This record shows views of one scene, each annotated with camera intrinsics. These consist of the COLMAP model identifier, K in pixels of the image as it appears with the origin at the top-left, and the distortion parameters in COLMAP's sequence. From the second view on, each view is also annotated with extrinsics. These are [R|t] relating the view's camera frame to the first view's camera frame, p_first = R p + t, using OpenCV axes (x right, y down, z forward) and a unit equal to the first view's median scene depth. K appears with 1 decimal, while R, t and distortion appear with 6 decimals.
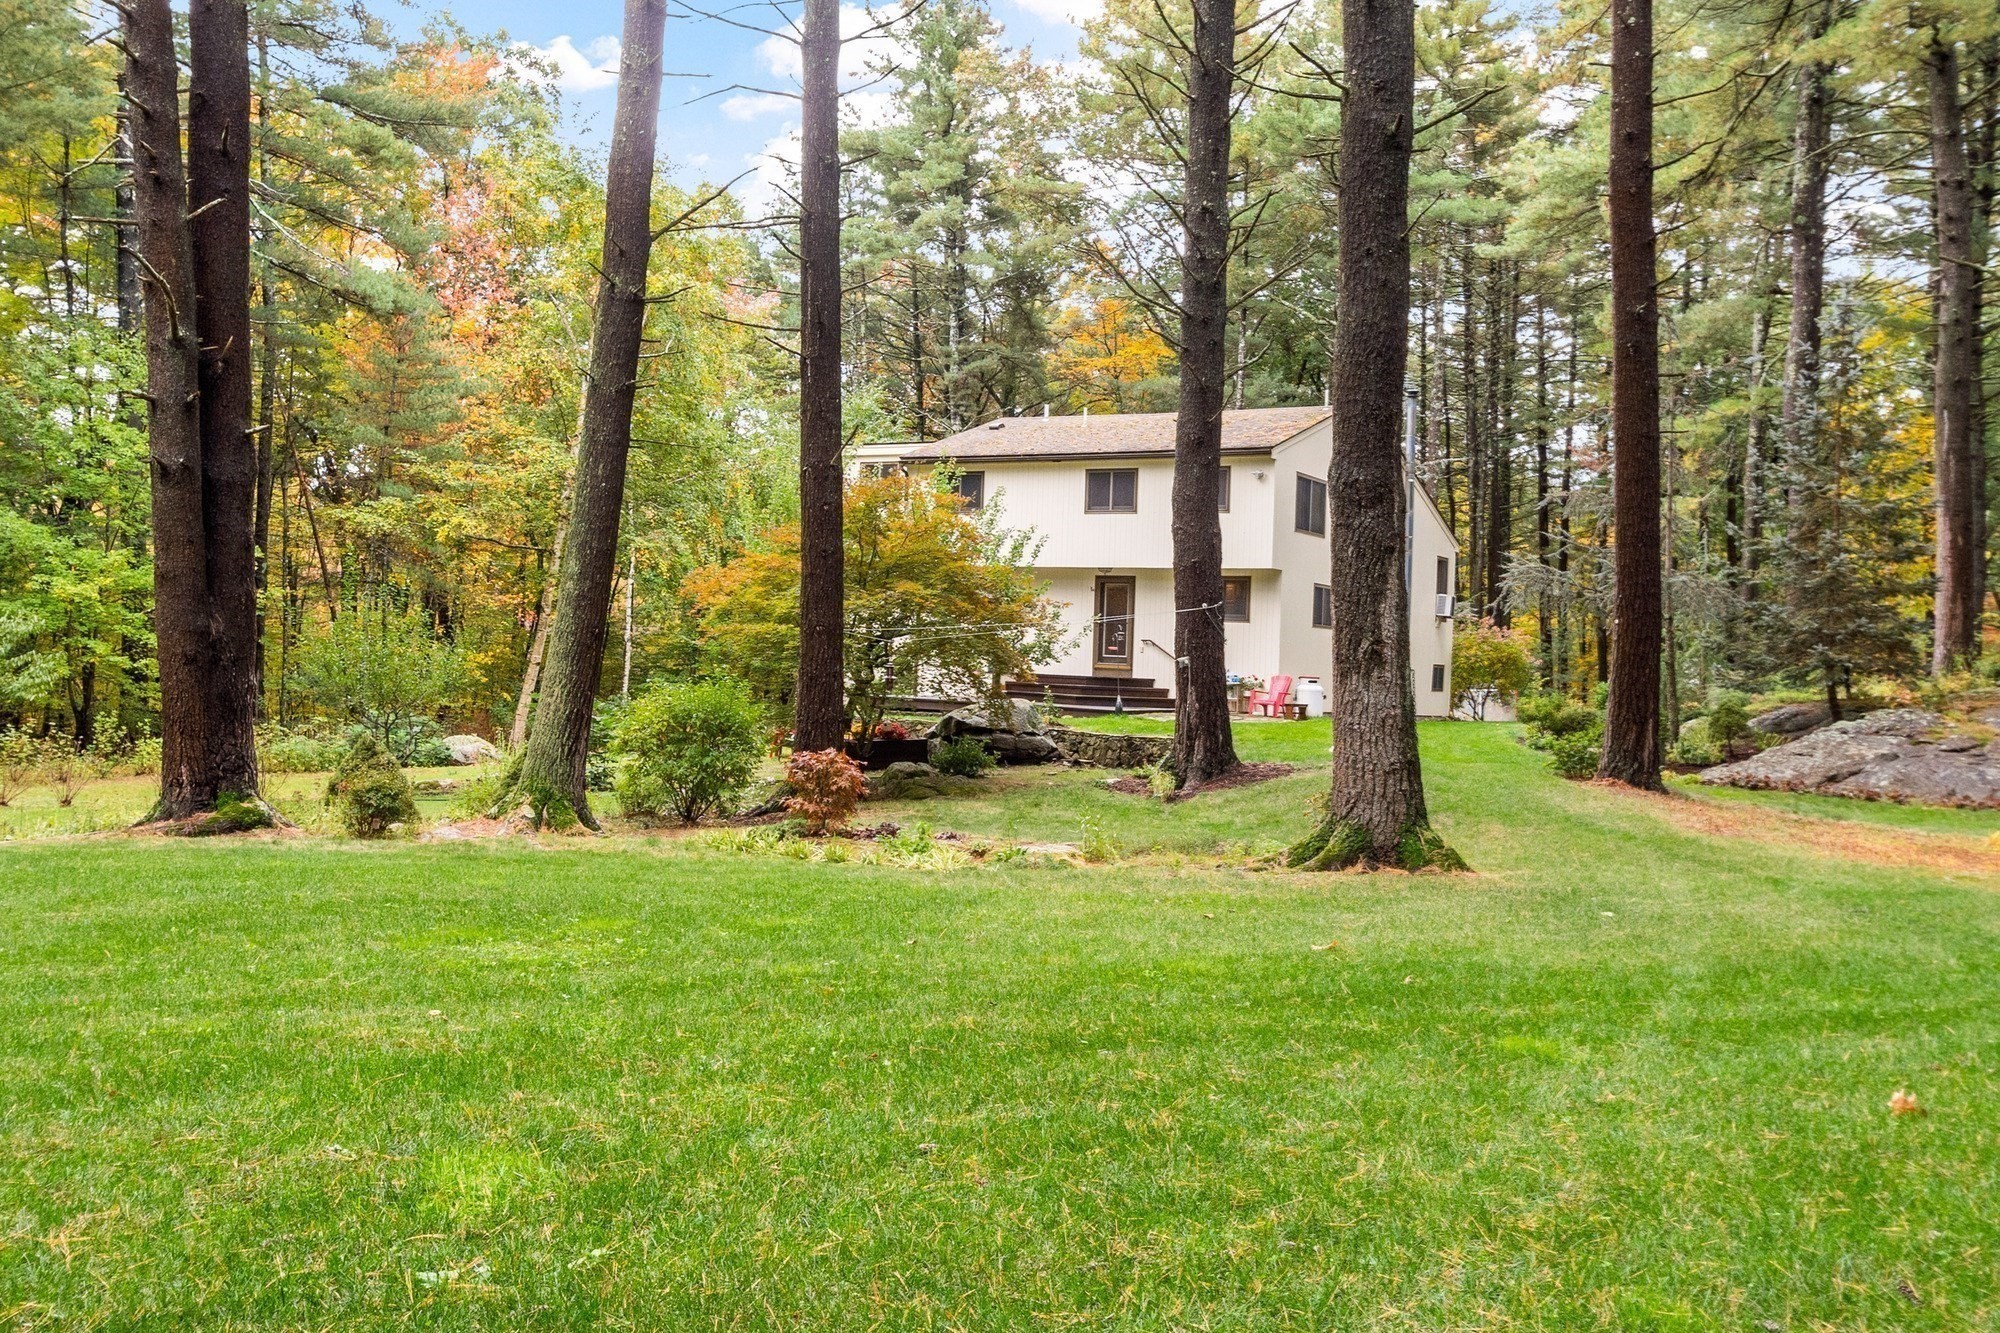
lens RADIAL K [[1603.5, 0, 998.3], [0, 1603.5, 663.3], [0, 0, 1]] dist [0.007501, 0.000678]
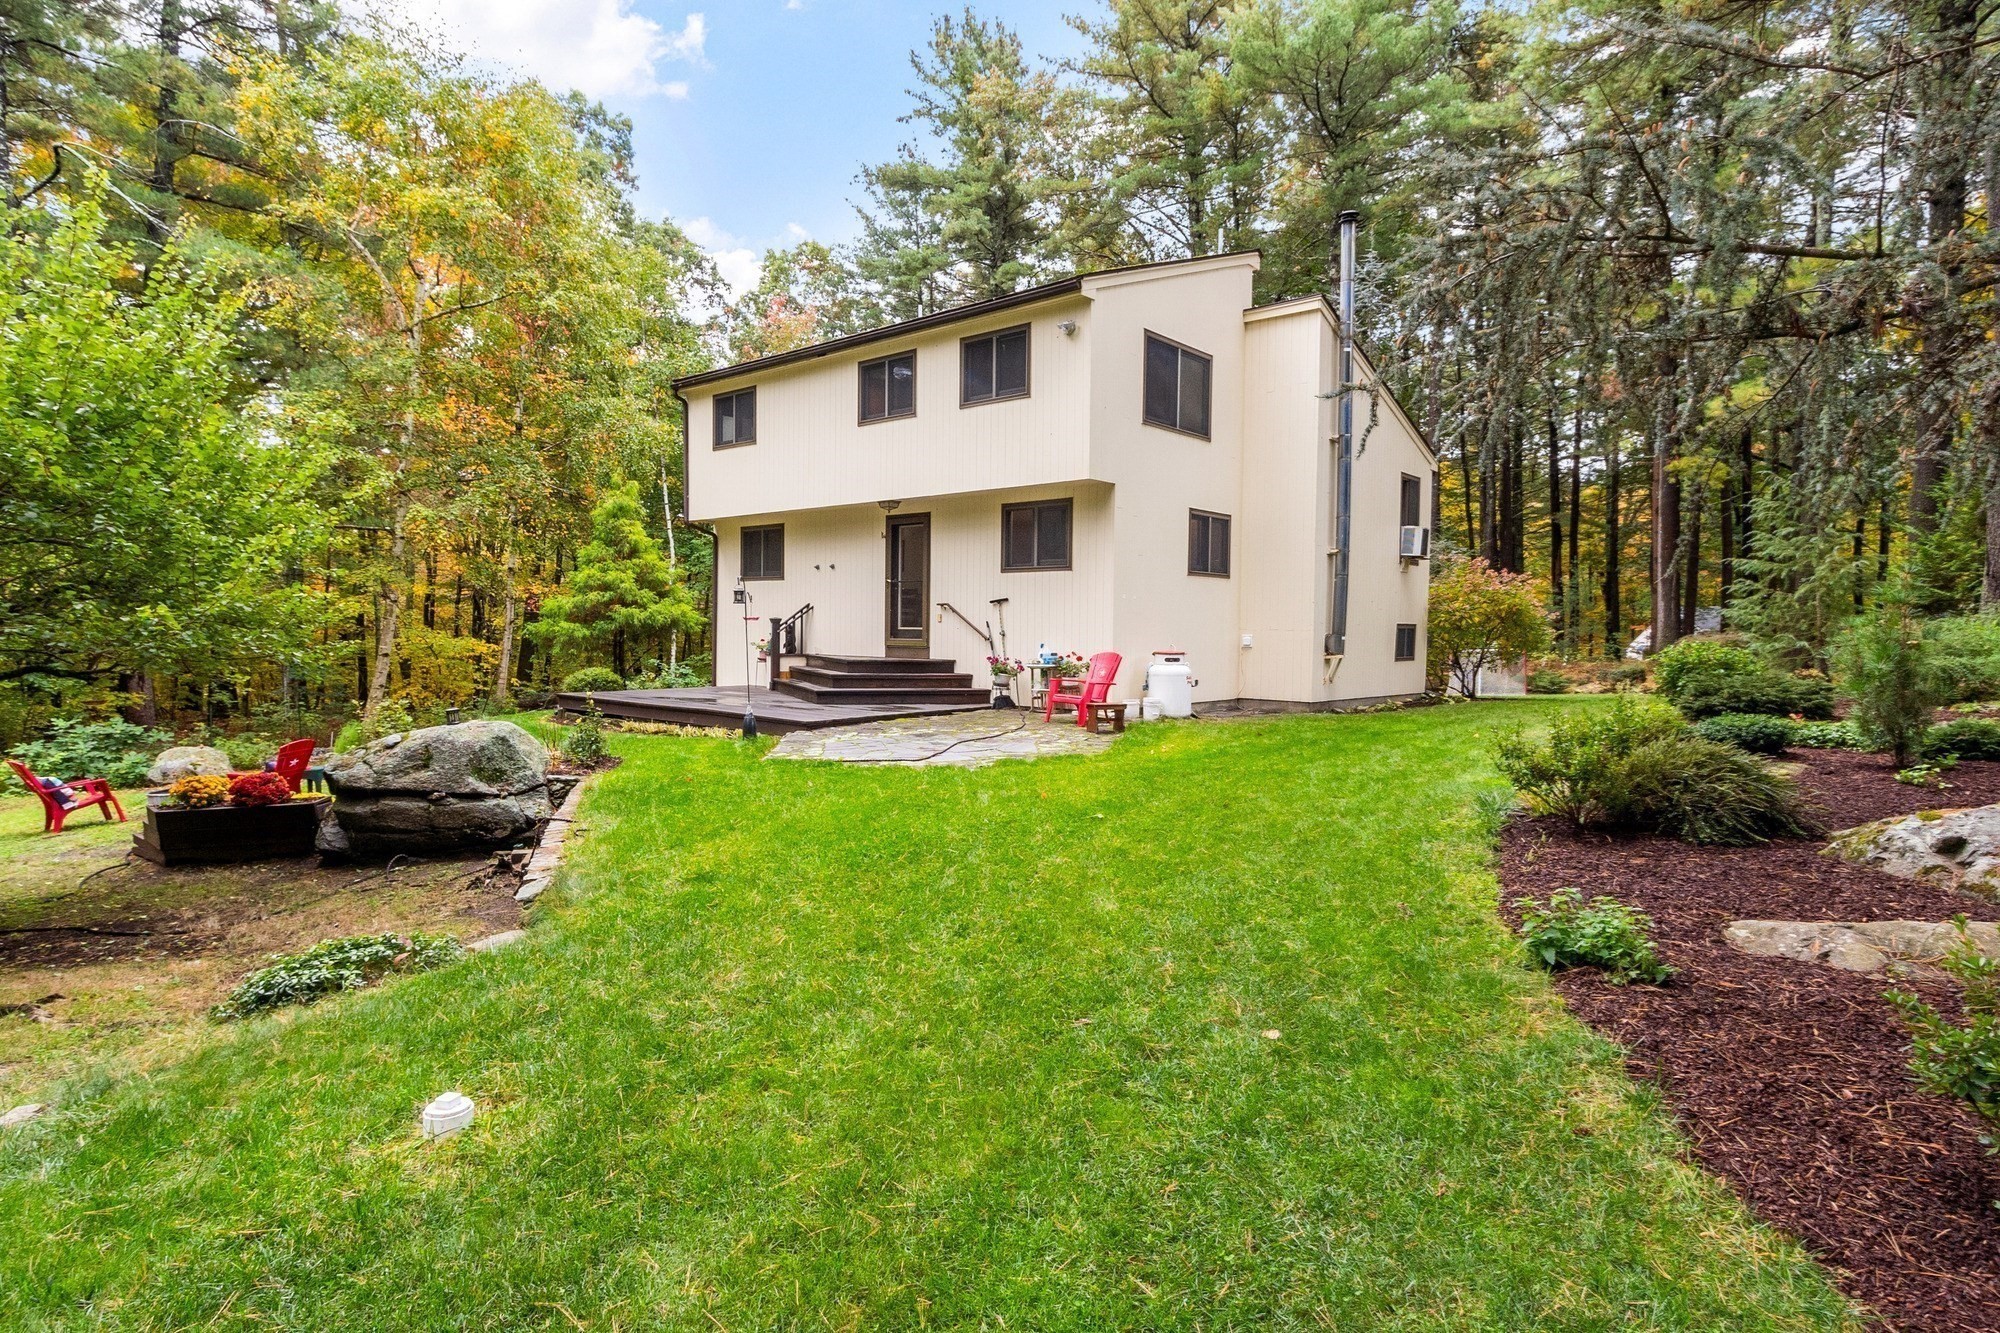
lens RADIAL K [[1055.0, 0, 1002.5], [0, 1055.0, 671.9], [0, 0, 1]] dist [-0.002829, -0.000032]
pose [[0.987640, -0.027752, -0.154266, 0.183127], [0.033412, 0.998856, 0.034223, -0.000006], [0.153140, -0.038954, 0.987436, 0.549380]]
